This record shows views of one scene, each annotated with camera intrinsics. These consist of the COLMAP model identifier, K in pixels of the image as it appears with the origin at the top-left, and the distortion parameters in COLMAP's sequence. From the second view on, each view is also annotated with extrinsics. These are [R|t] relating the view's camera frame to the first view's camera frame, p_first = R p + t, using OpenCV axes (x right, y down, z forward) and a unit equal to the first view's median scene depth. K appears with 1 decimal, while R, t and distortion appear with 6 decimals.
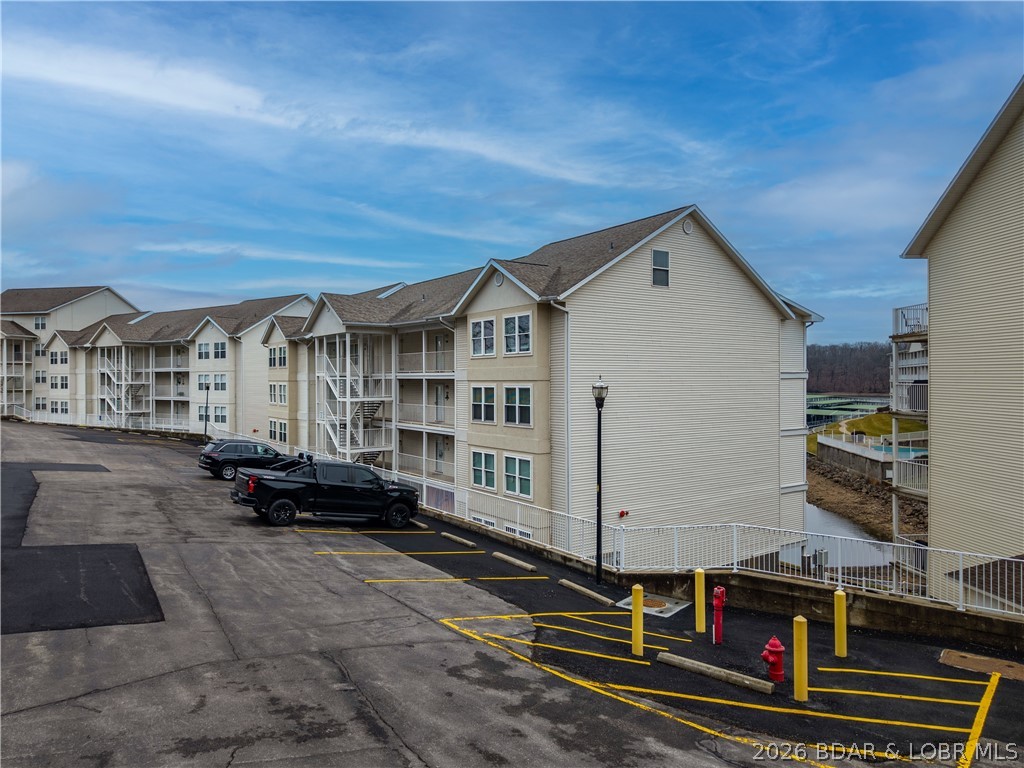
lens RADIAL K [[688.3, 0, 515.3], [0, 688.3, 371.2], [0, 0, 1]] dist [0.084353, -0.129143]
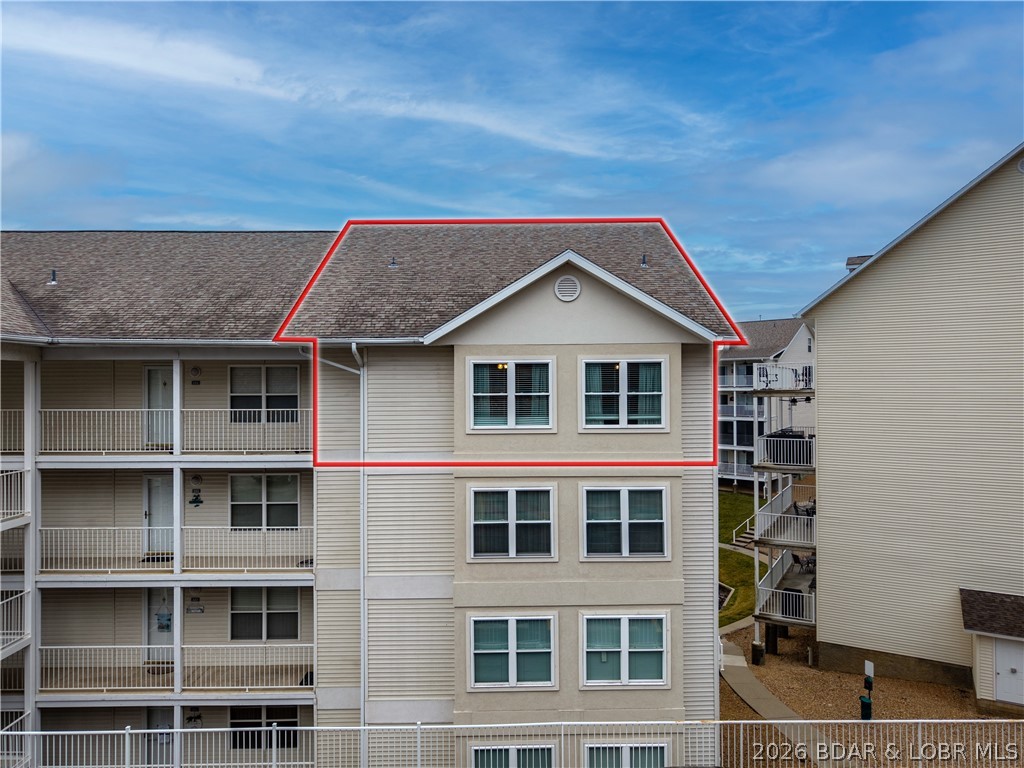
lens RADIAL K [[680.7, 0, 515.7], [0, 680.7, 381.7], [0, 0, 1]] dist [0.052541, -0.078702]
pose [[0.567667, 0.006685, 0.823231, -0.466997], [-0.008128, 0.999964, -0.002515, -0.057239], [-0.823218, -0.005264, 0.567701, 0.708626]]
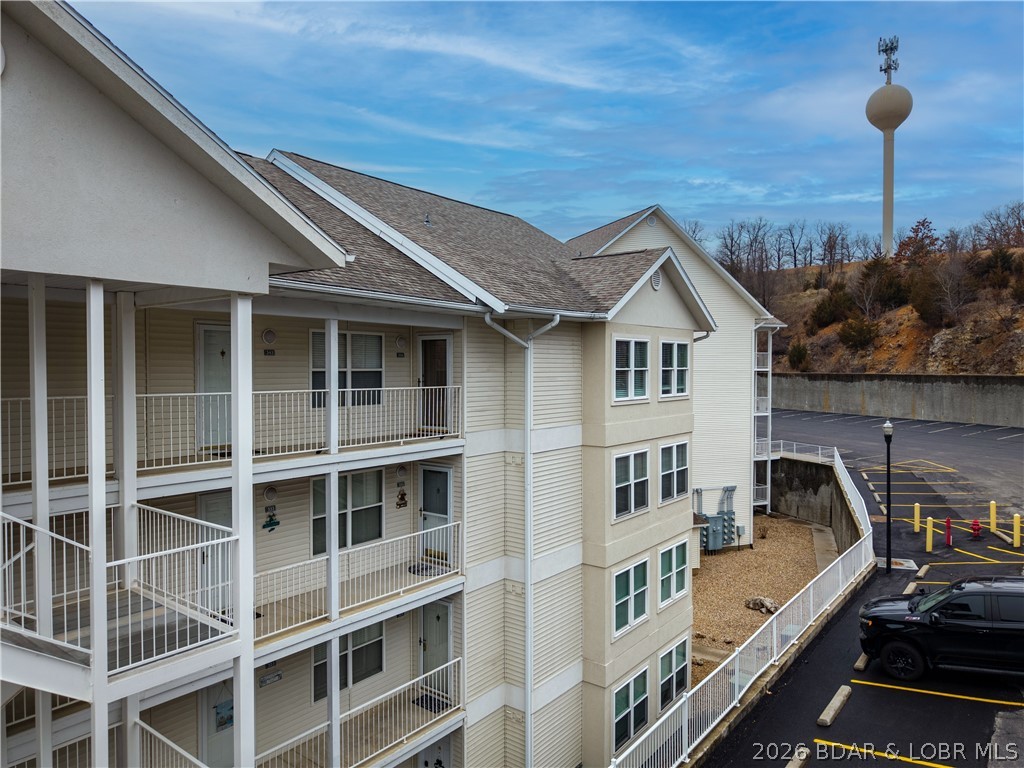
lens RADIAL K [[706.5, 0, 517.3], [0, 706.5, 381.5], [0, 0, 1]] dist [0.086412, -0.000010]
pose [[-0.296019, -0.017477, 0.955022, -0.589916], [-0.011735, 0.999824, 0.014659, -0.046085], [-0.955110, -0.006868, -0.296172, 1.271469]]
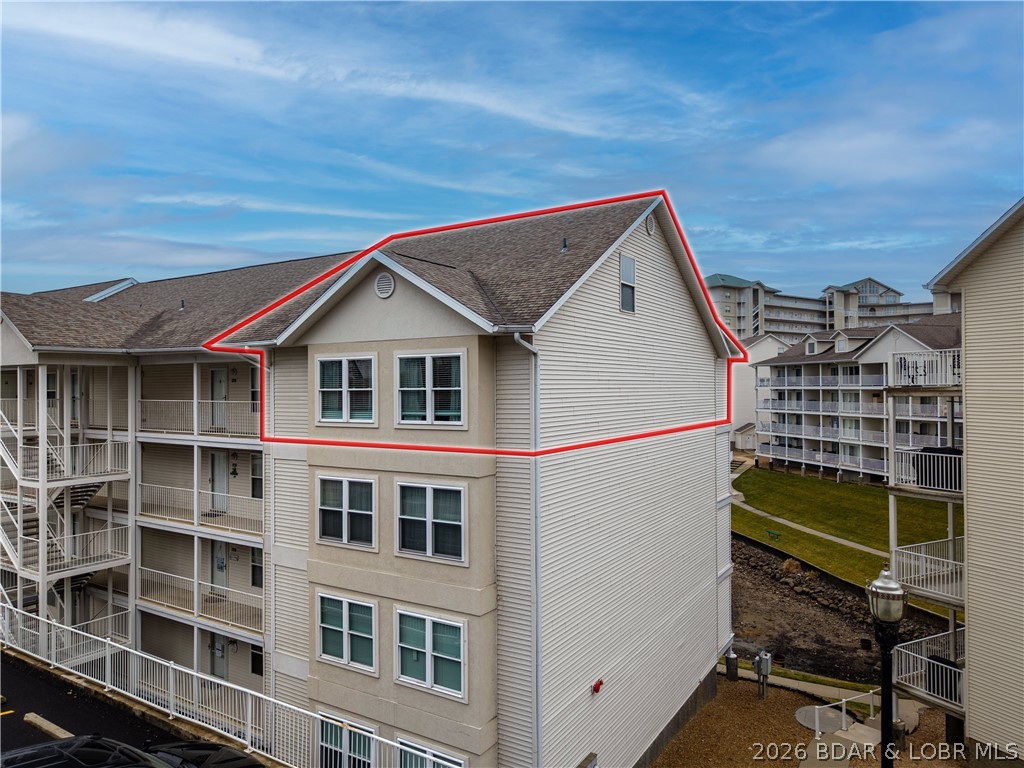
lens RADIAL K [[680.7, 0, 515.7], [0, 680.7, 381.7], [0, 0, 1]] dist [0.052541, -0.078702]
pose [[0.923942, 0.002877, 0.382521, -0.130143], [-0.003688, 0.999992, 0.001388, -0.056579], [-0.382514, -0.002694, 0.923946, 0.446396]]
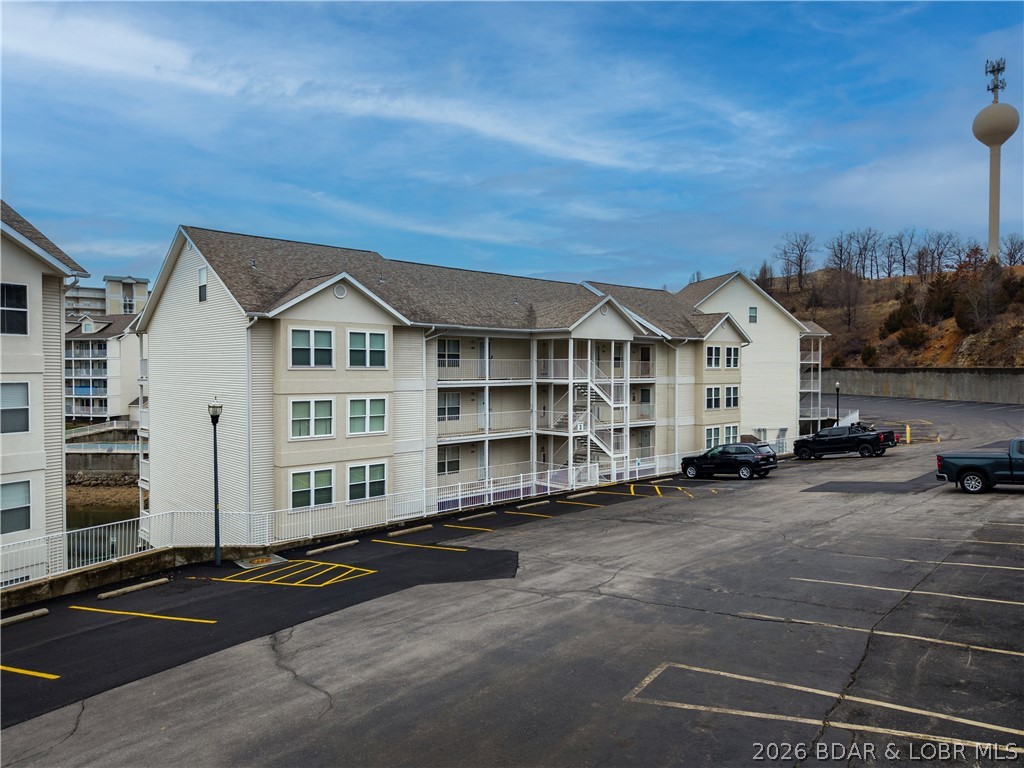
lens RADIAL K [[660.9, 0, 494.4], [0, 660.9, 386.5], [0, 0, 1]] dist [-0.005166, 0.001915]
pose [[-0.090769, -0.027404, 0.995495, -1.550757], [-0.012966, 0.999569, 0.026334, -0.014137], [-0.995788, -0.010517, -0.091085, 1.656987]]
